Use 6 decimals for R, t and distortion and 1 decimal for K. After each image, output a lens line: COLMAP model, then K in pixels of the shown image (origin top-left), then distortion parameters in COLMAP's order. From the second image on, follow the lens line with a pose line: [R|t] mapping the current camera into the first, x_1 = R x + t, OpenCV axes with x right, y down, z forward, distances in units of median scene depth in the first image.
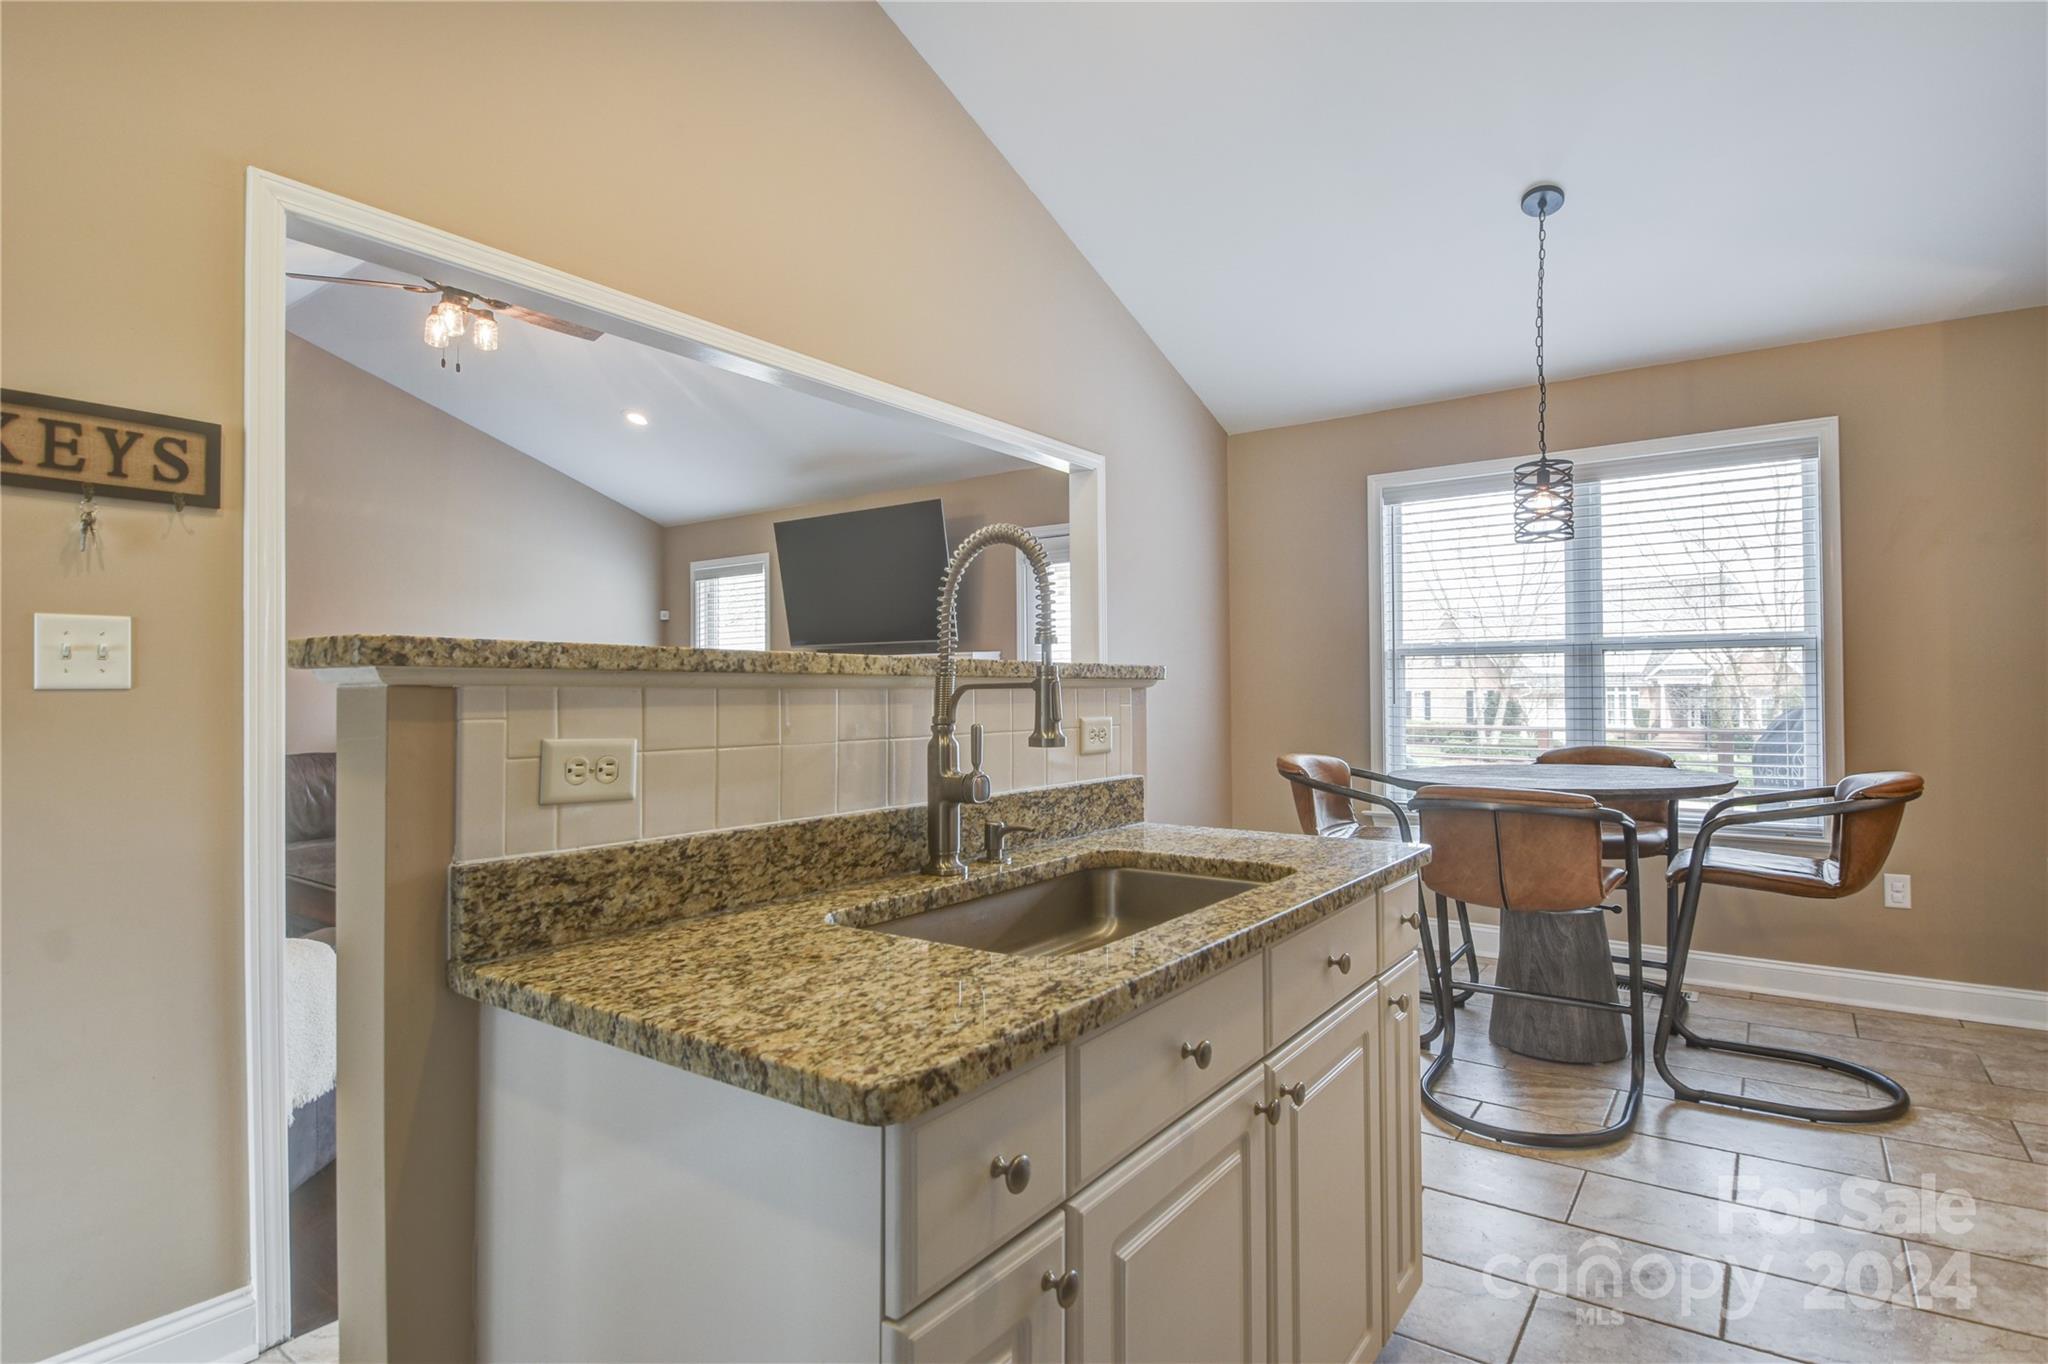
lens RADIAL K [[1038.0, 0, 993.6], [0, 1038.0, 691.2], [0, 0, 1]] dist [-0.010577, -0.000366]
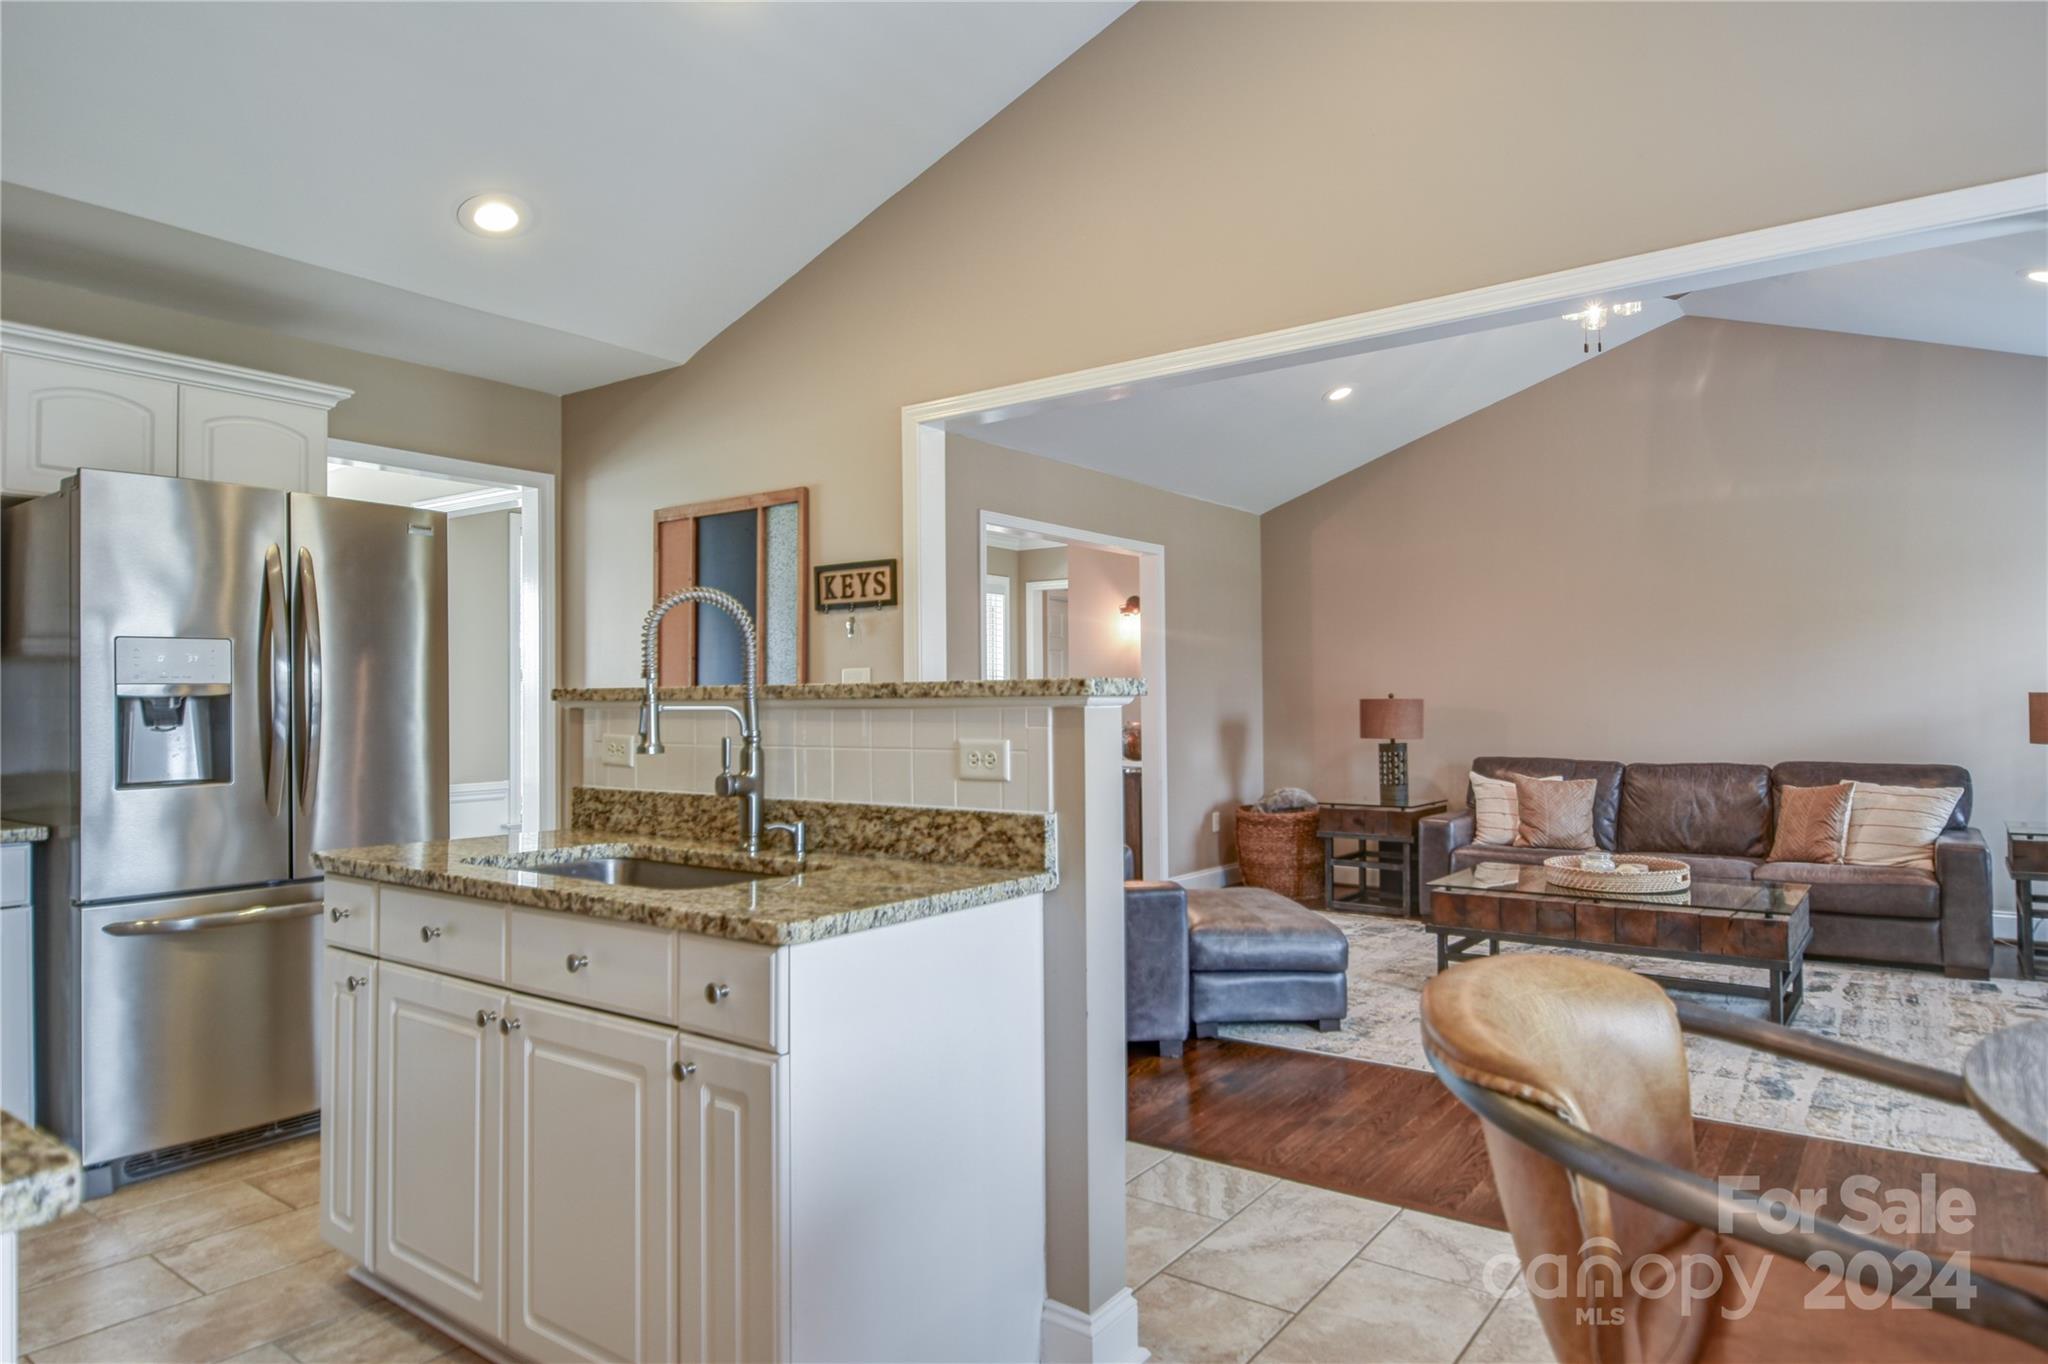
lens RADIAL K [[1223.1, 0, 1034.1], [0, 1223.1, 684.1], [0, 0, 1]] dist [0.012311, -0.003255]
pose [[0.018856, -0.013799, -0.999727, 1.246733], [0.003729, 0.999899, -0.013731, -0.009833], [0.999815, -0.003469, 0.018906, 1.094542]]
